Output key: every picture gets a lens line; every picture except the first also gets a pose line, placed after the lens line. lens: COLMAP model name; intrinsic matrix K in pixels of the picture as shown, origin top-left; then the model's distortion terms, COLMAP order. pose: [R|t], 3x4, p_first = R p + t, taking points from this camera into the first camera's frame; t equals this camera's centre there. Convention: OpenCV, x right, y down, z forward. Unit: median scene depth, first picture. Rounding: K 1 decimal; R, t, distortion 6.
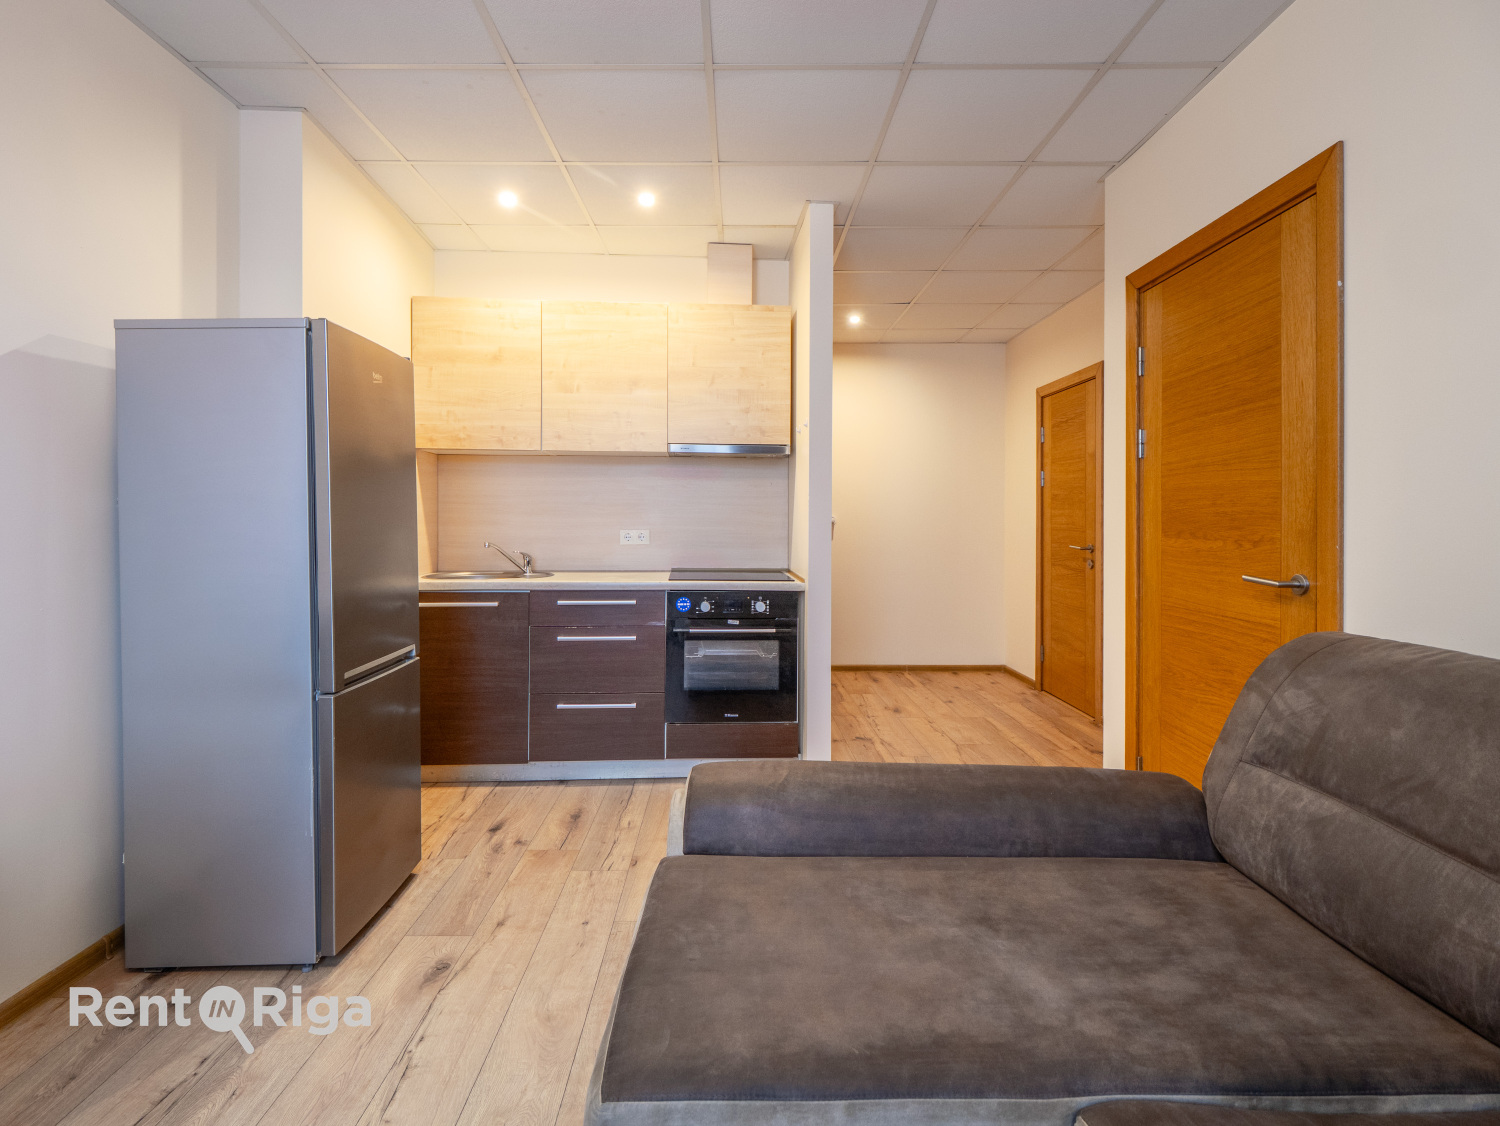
lens RADIAL K [[716.9, 0, 739.0], [0, 716.9, 524.4], [0, 0, 1]] dist [-0.014930, -0.000057]
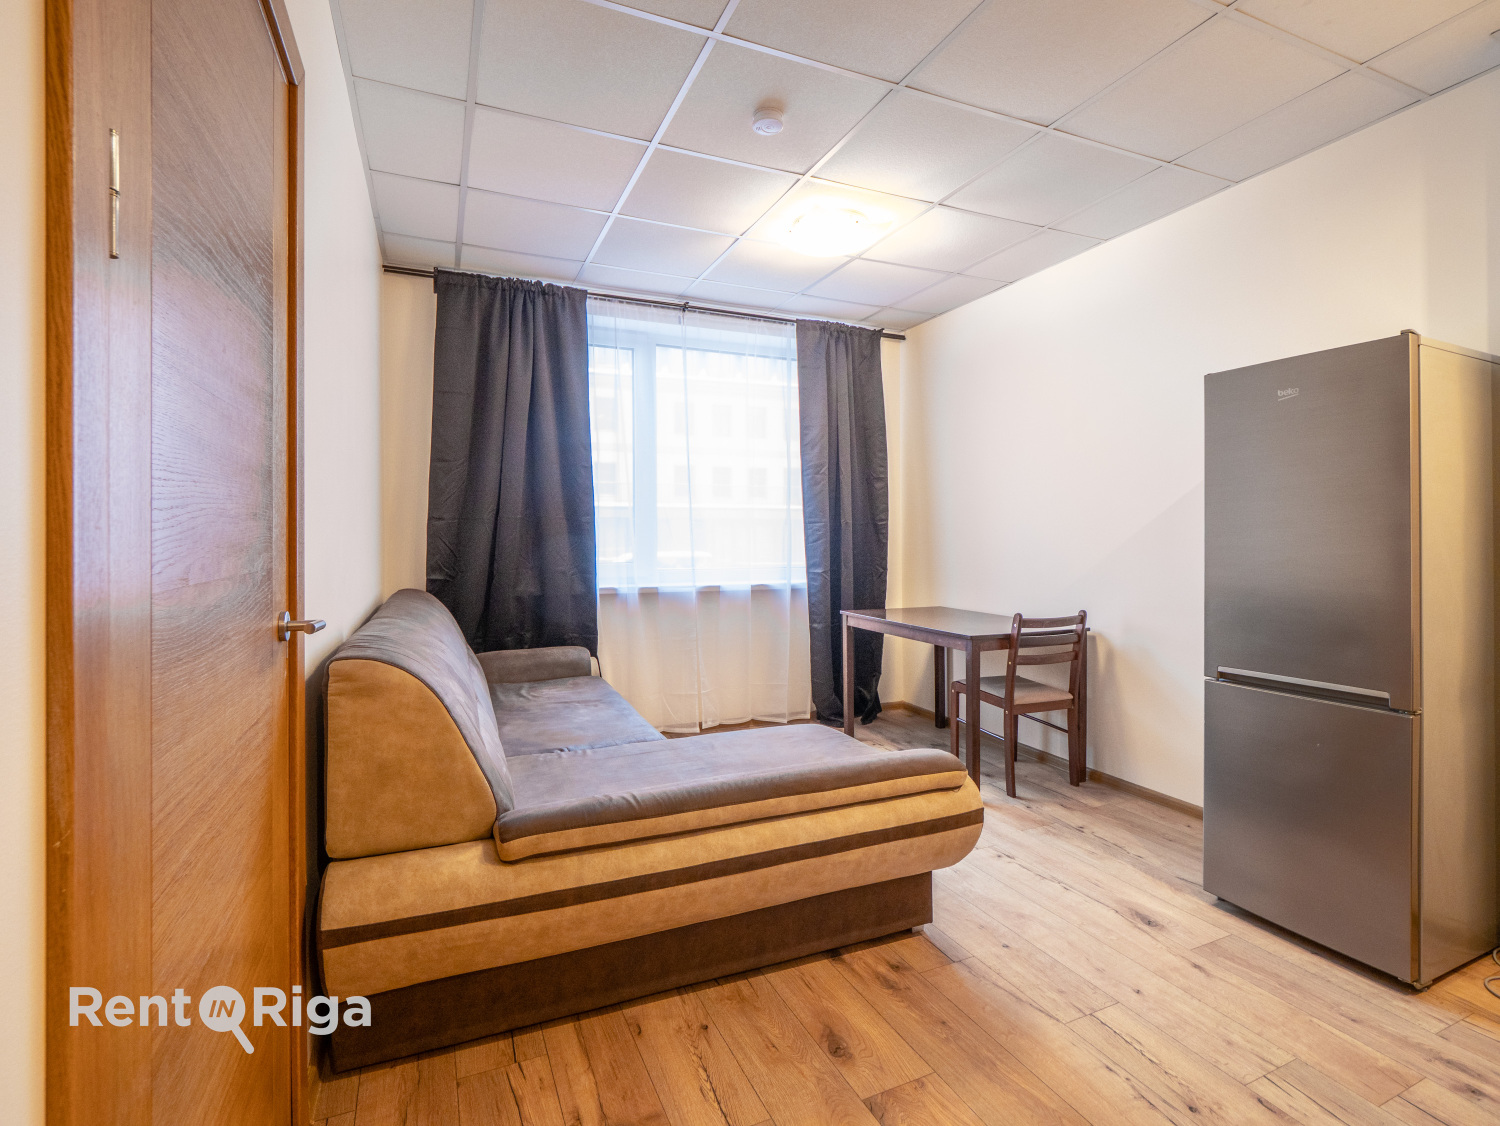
lens RADIAL K [[716.9, 0, 739.3], [0, 716.9, 548.3], [0, 0, 1]] dist [-0.014930, -0.000057]
pose [[-0.925249, -0.003581, -0.379343, 0.390762], [-0.007780, 0.999924, 0.009537, 0.003622], [0.379280, 0.011776, -0.925207, 1.097486]]
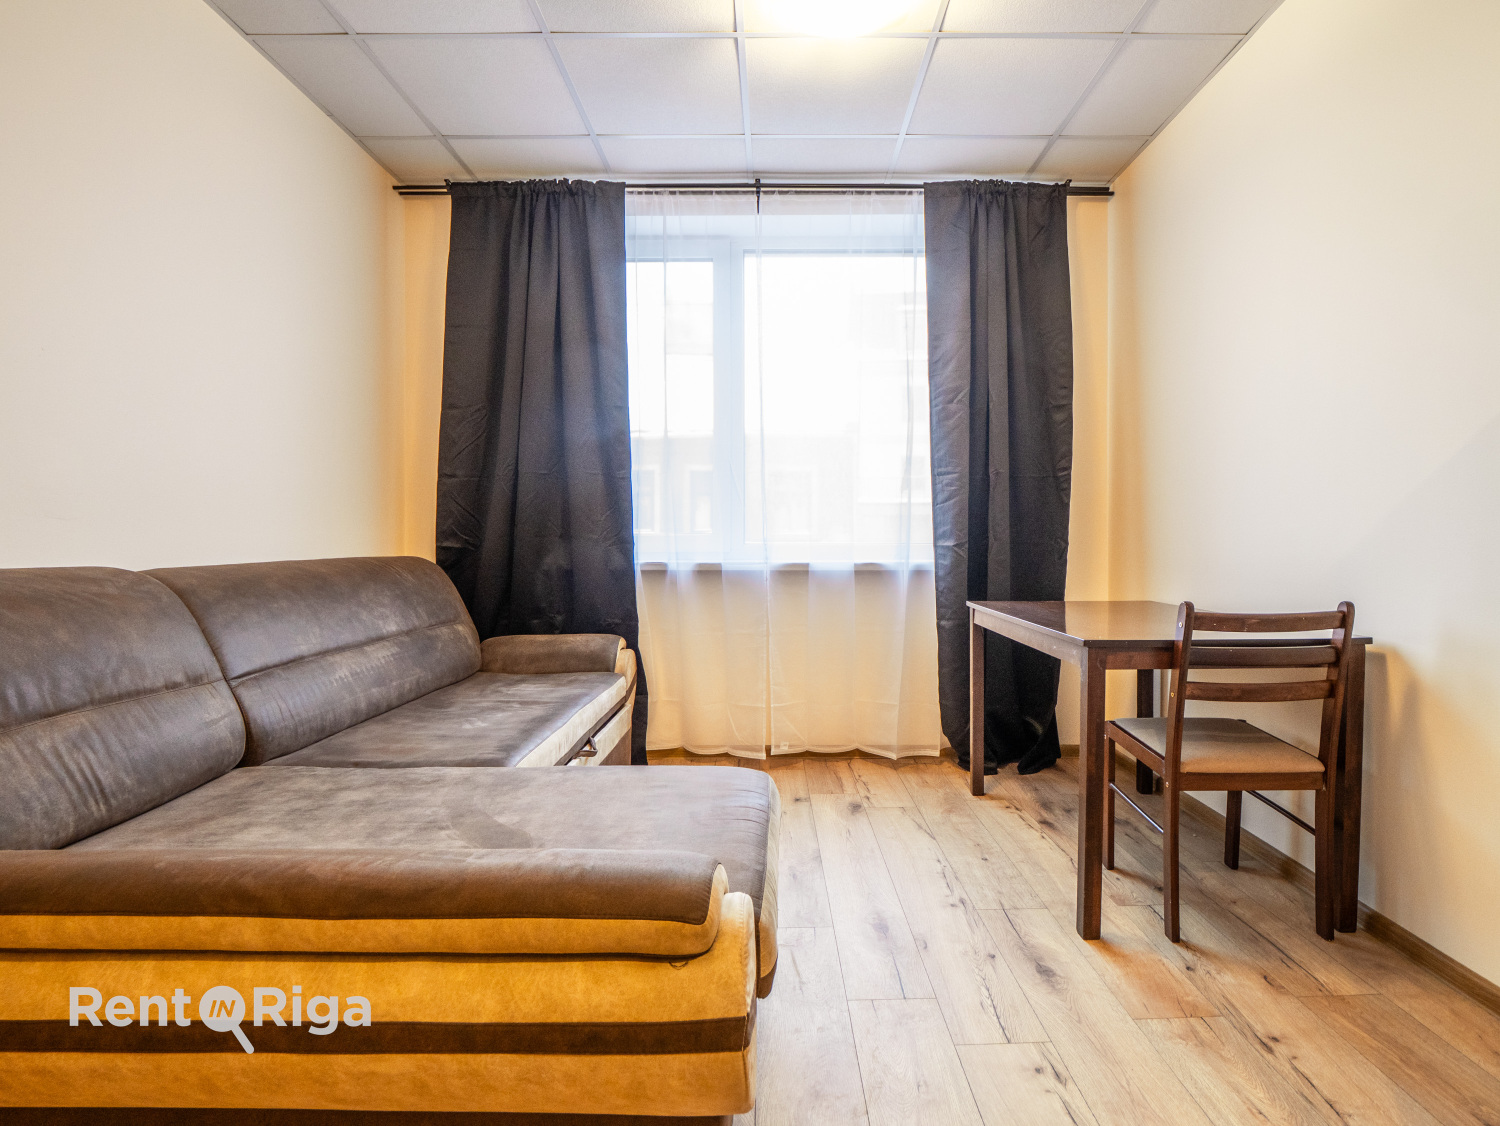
lens RADIAL K [[760.5, 0, 760.5], [0, 760.5, 565.0], [0, 0, 1]] dist [-0.024859, -0.000372]
pose [[-0.999963, -0.006225, 0.005891, -0.057276], [-0.006036, 0.999483, 0.031581, 0.060608], [-0.006085, 0.031544, -0.999484, 0.871253]]
